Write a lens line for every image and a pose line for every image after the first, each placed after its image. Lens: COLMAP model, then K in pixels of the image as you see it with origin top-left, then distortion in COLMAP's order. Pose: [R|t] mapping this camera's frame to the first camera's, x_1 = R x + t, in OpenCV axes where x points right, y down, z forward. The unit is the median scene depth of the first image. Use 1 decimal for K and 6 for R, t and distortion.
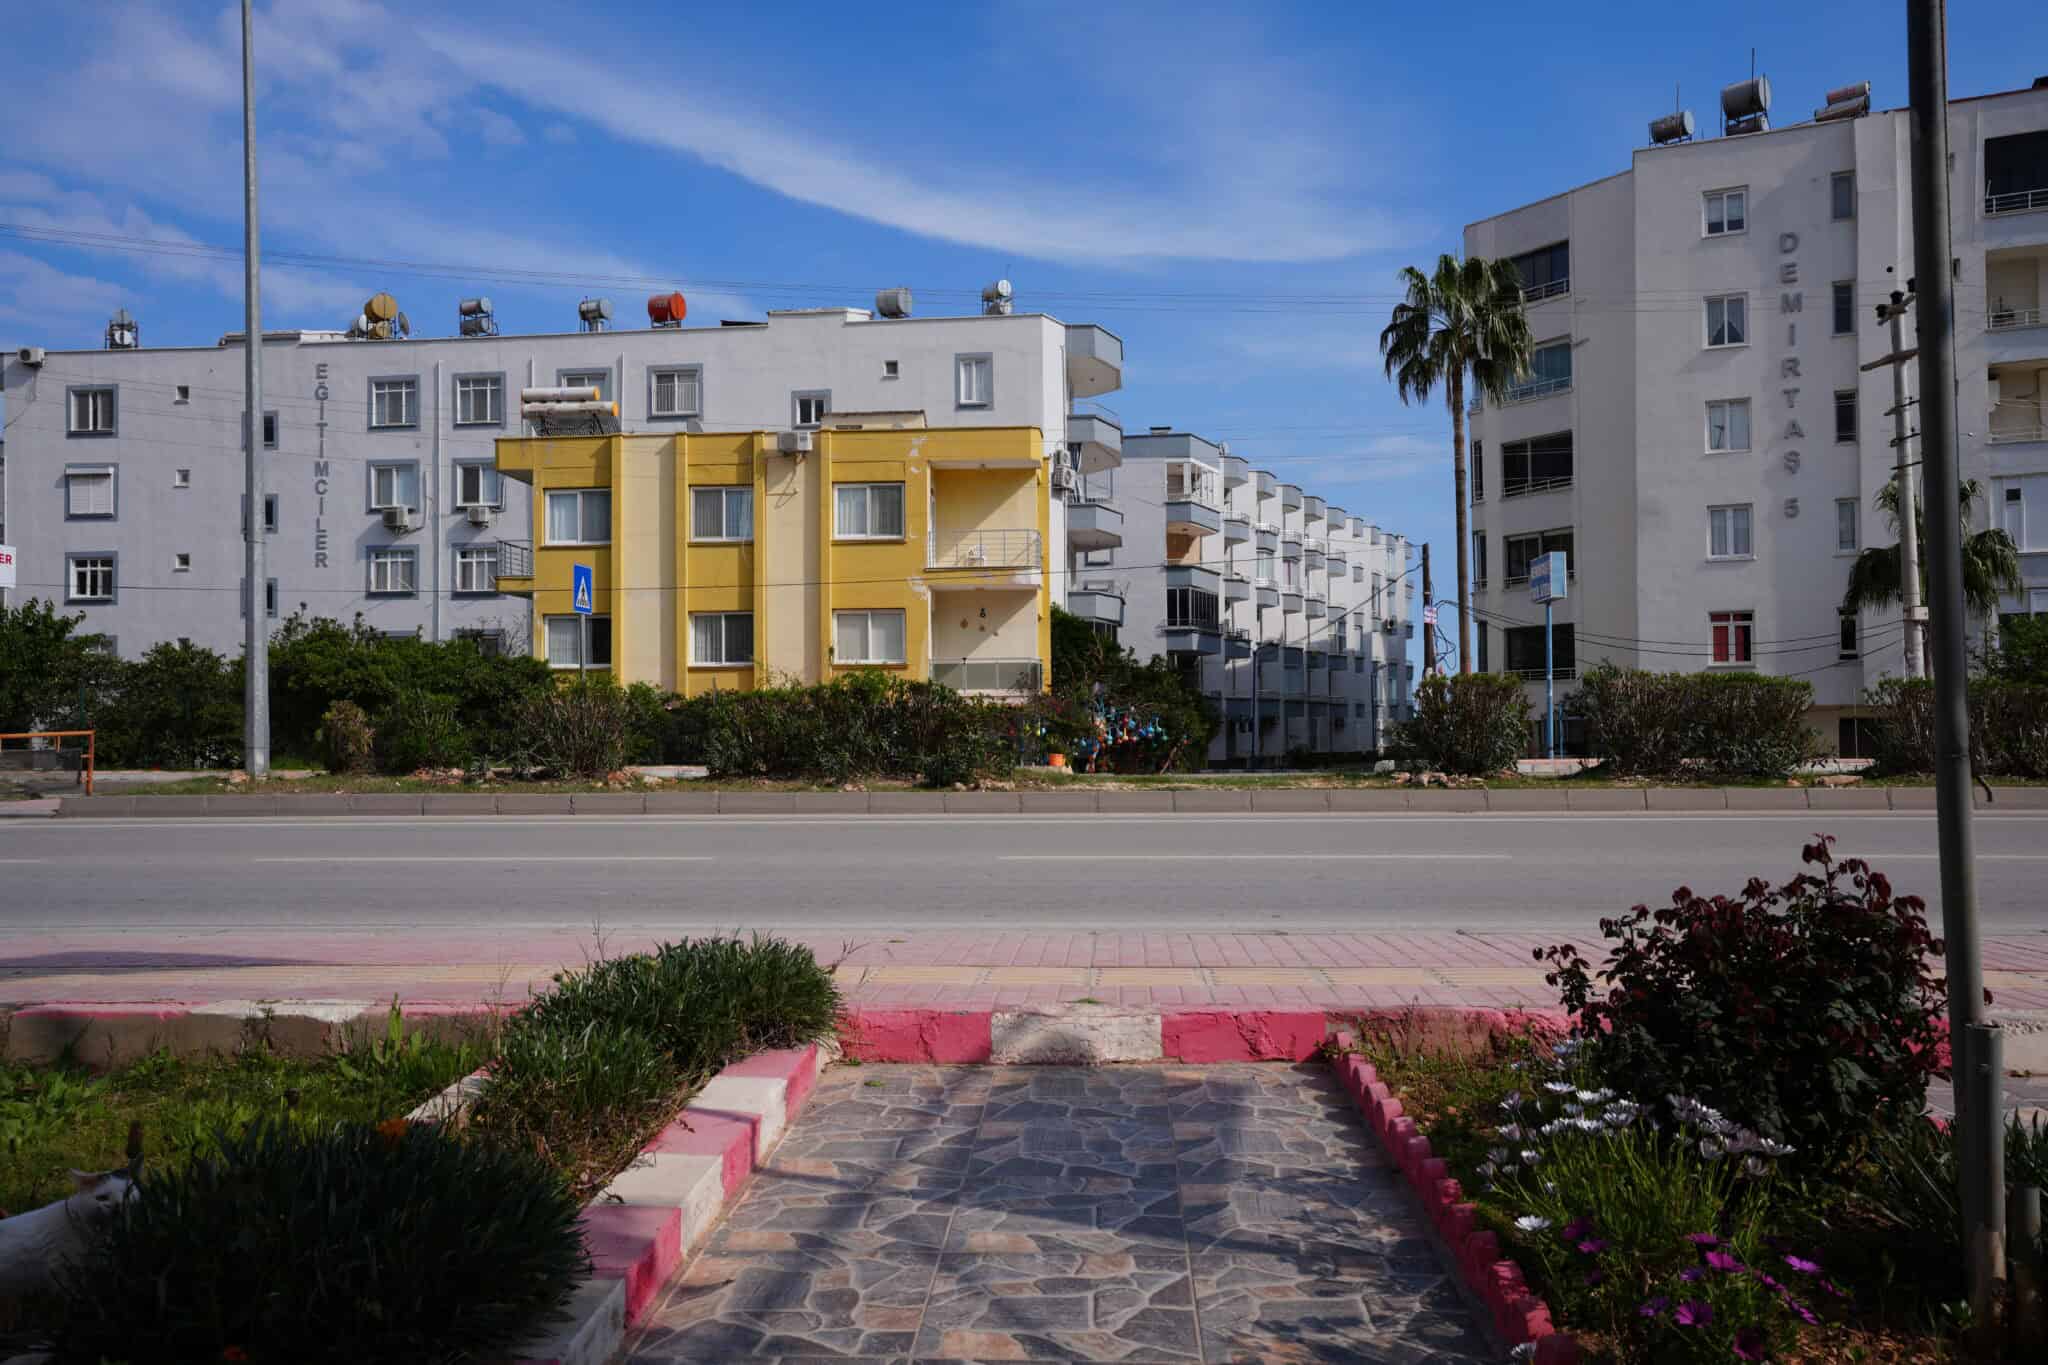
lens RADIAL K [[1568.9, 0, 1012.7], [0, 1568.9, 698.1], [0, 0, 1]] dist [0.001528, 0.074841]
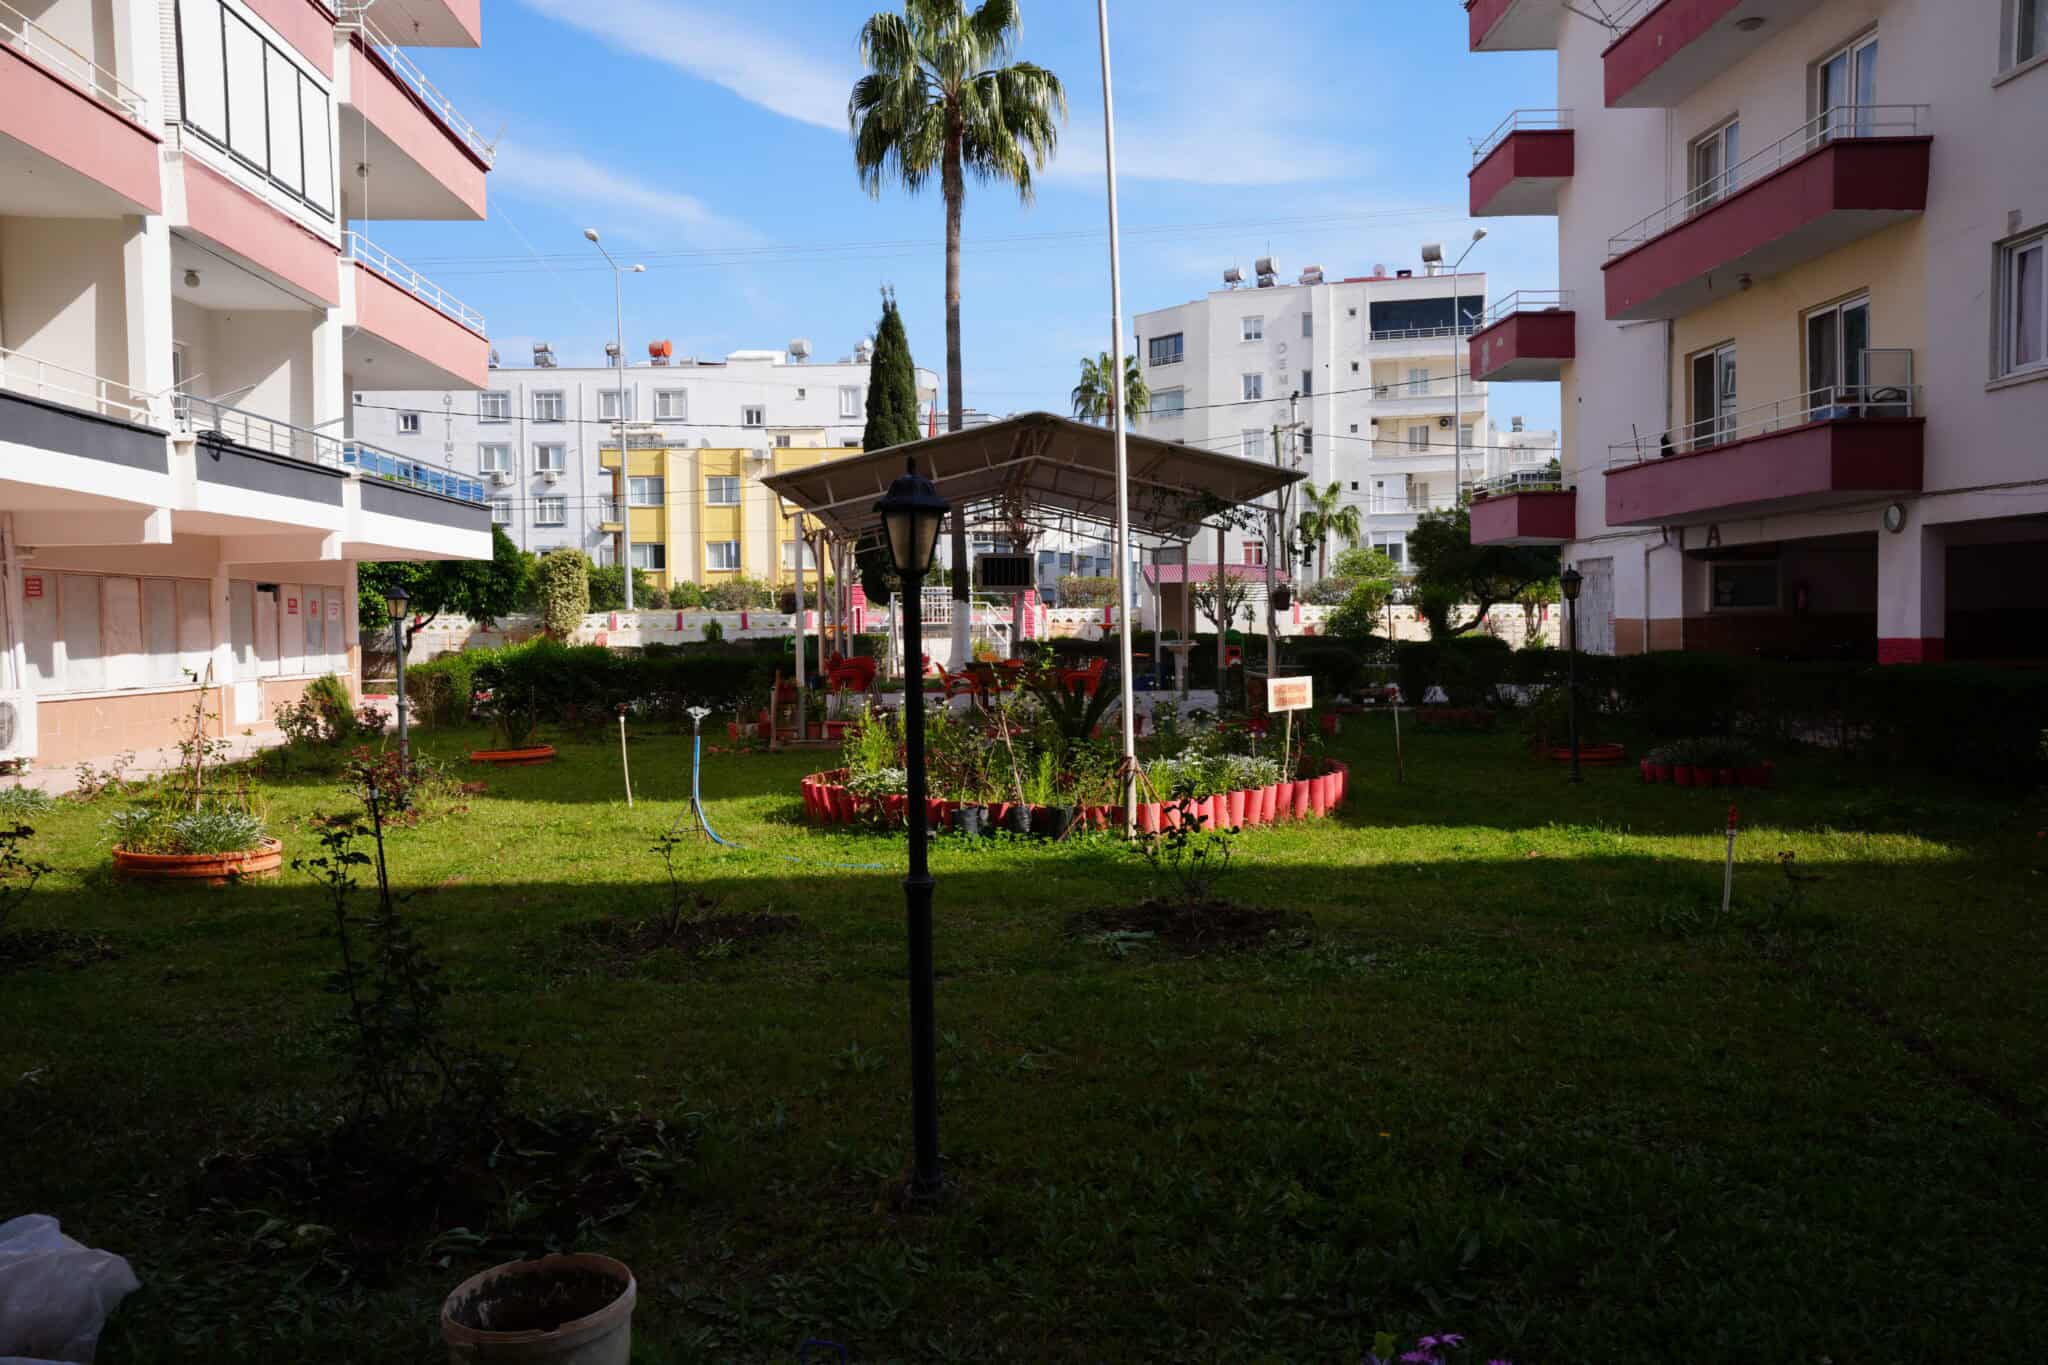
lens RADIAL K [[1565.7, 0, 1020.1], [0, 1565.7, 675.6], [0, 0, 1]] dist [-0.004877, 0.074386]
pose [[0.995244, -0.005520, 0.097258, -0.008455], [0.000302, 0.998563, 0.053588, 0.005140], [-0.097414, -0.053303, 0.993815, -0.781567]]
